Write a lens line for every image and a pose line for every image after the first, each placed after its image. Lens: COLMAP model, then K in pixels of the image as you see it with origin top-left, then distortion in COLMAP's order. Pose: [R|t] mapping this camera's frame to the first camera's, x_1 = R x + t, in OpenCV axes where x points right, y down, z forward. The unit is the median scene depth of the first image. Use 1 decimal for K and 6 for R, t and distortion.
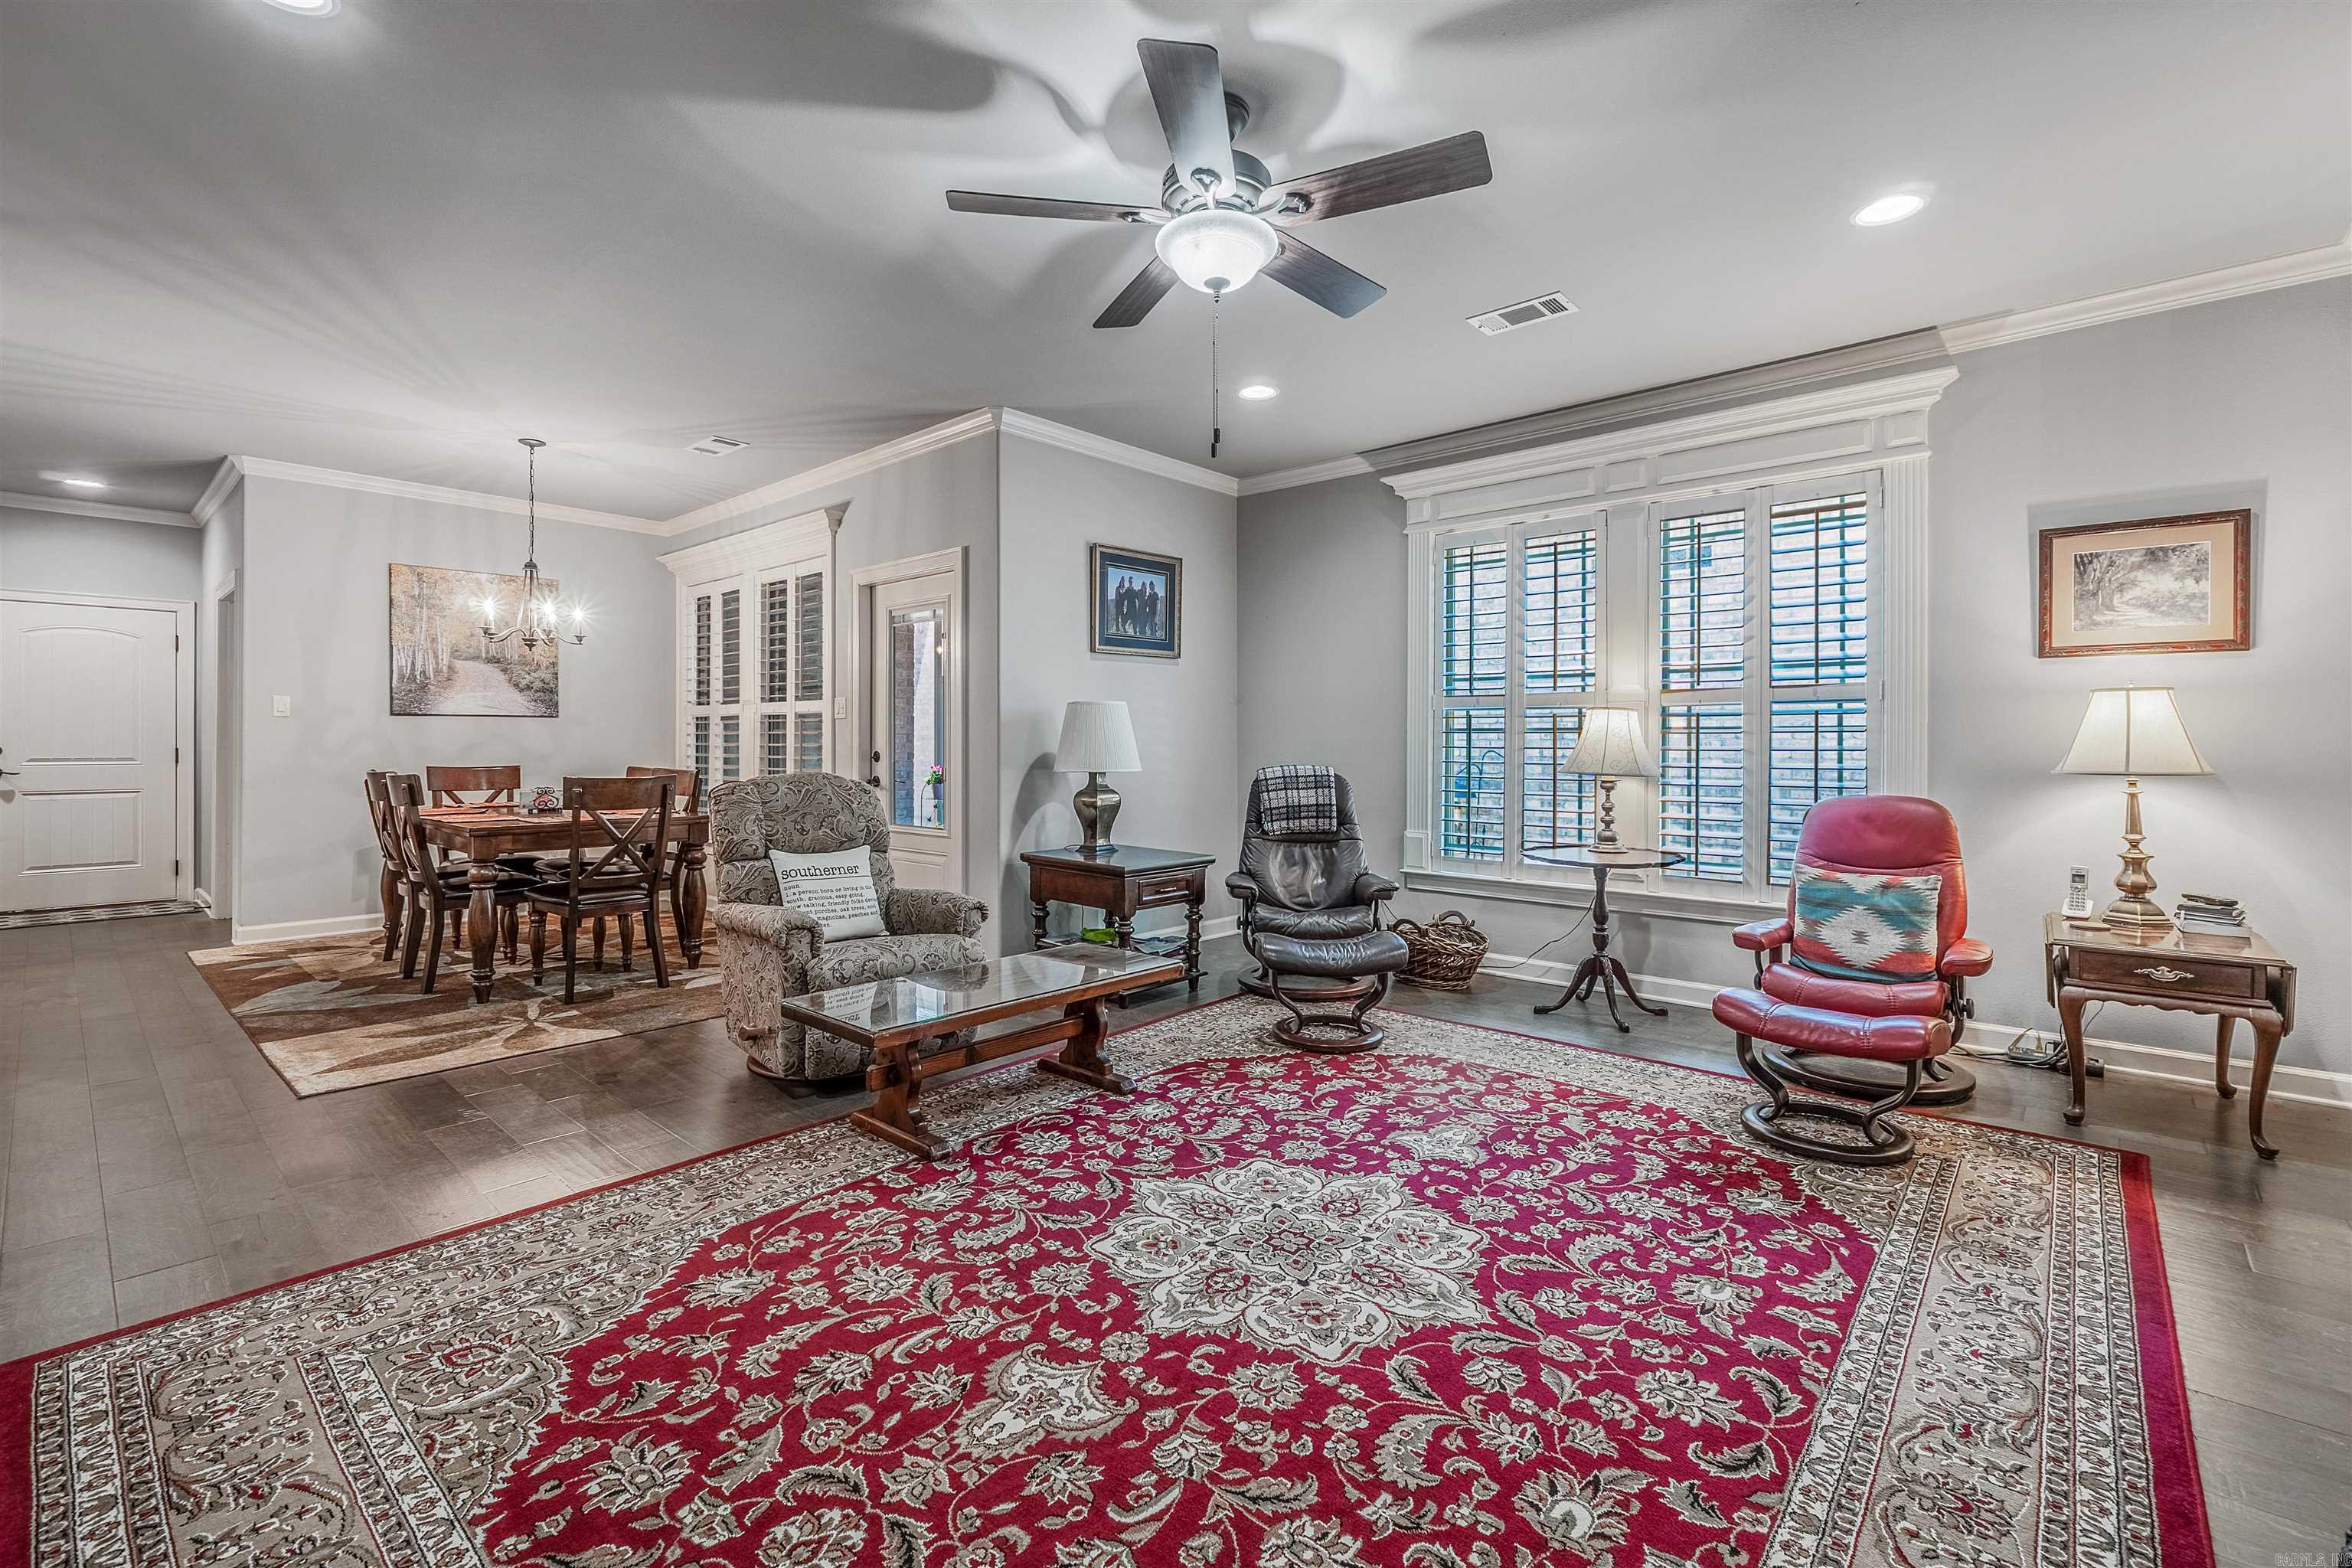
lens RADIAL K [[1018.1, 0, 1176.4], [0, 1018.1, 743.1], [0, 0, 1]] dist [-0.006342, -0.000747]
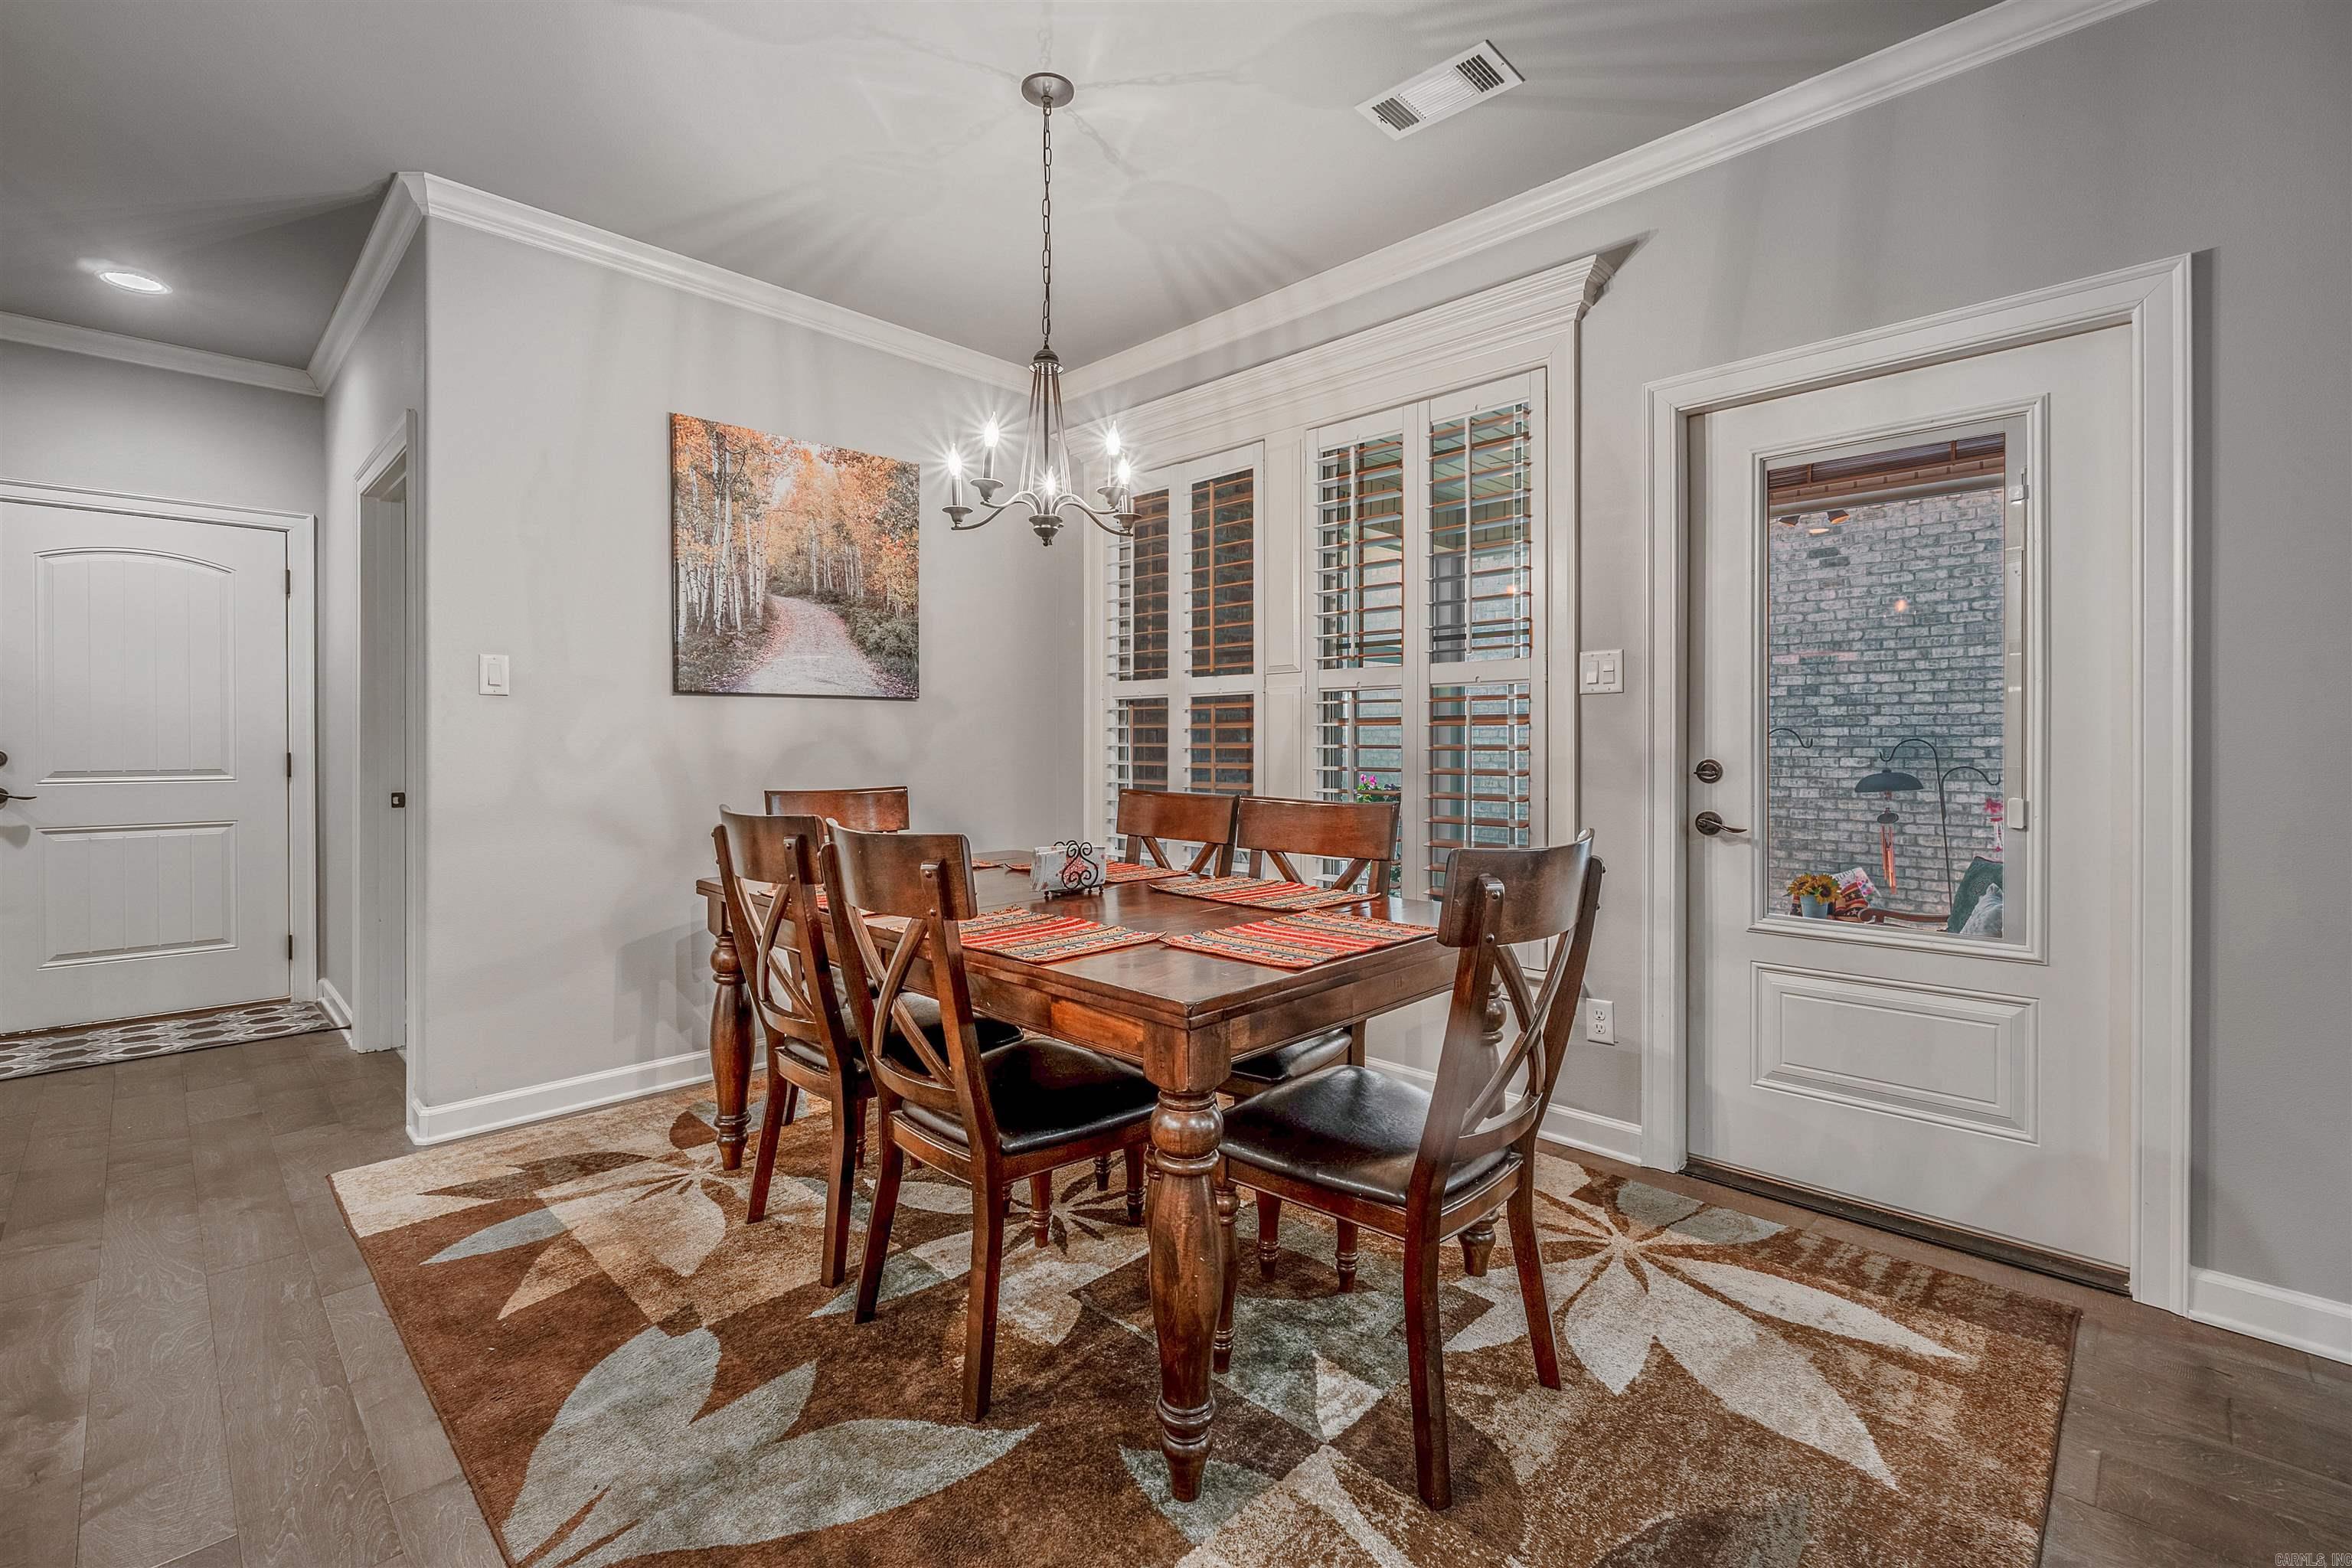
lens RADIAL K [[1018.1, 0, 1156.9], [0, 1018.1, 752.2], [0, 0, 1]] dist [-0.006342, -0.000747]
pose [[0.998458, -0.000557, -0.055511, -1.087508], [0.000950, 0.999975, 0.007052, 0.000956], [0.055506, -0.007094, 0.998433, 1.053215]]
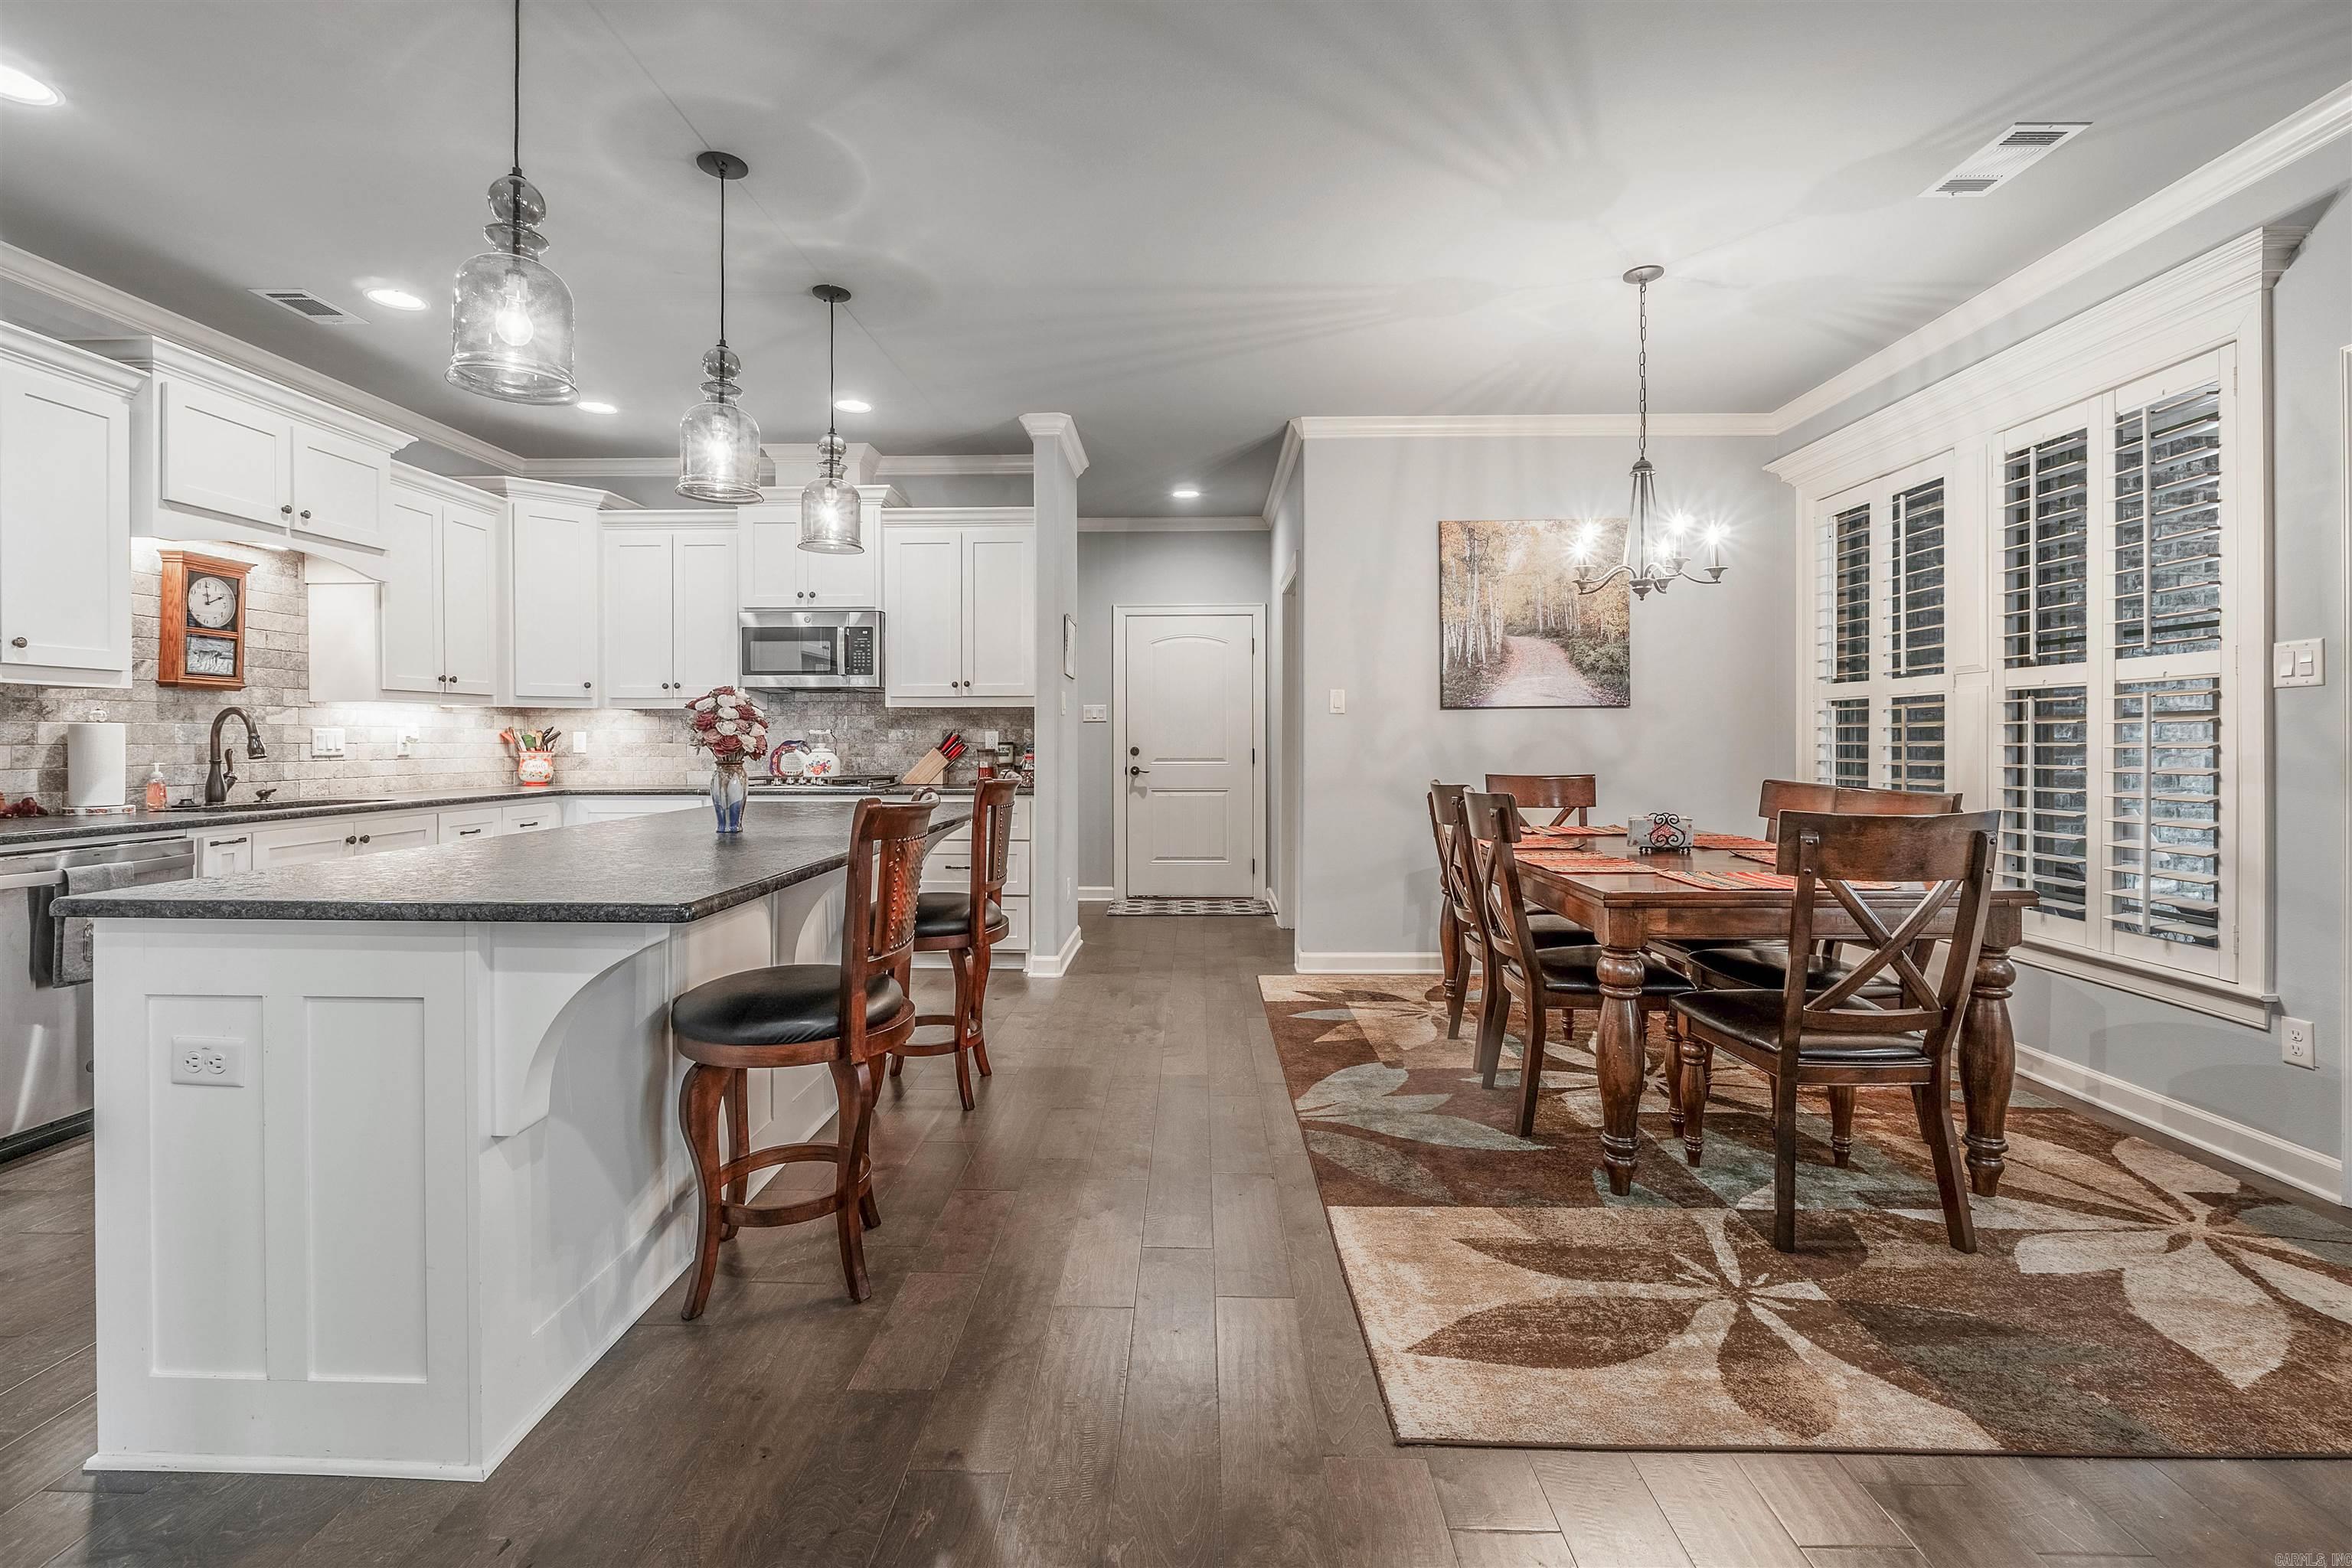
lens RADIAL K [[1018.1, 0, 1173.0], [0, 1018.1, 749.5], [0, 0, 1]] dist [-0.006342, -0.000747]
pose [[0.647315, 0.002776, -0.762218, -0.655988], [0.000854, 0.999990, 0.004367, 0.002941], [0.762222, -0.003478, 0.647306, 0.694048]]
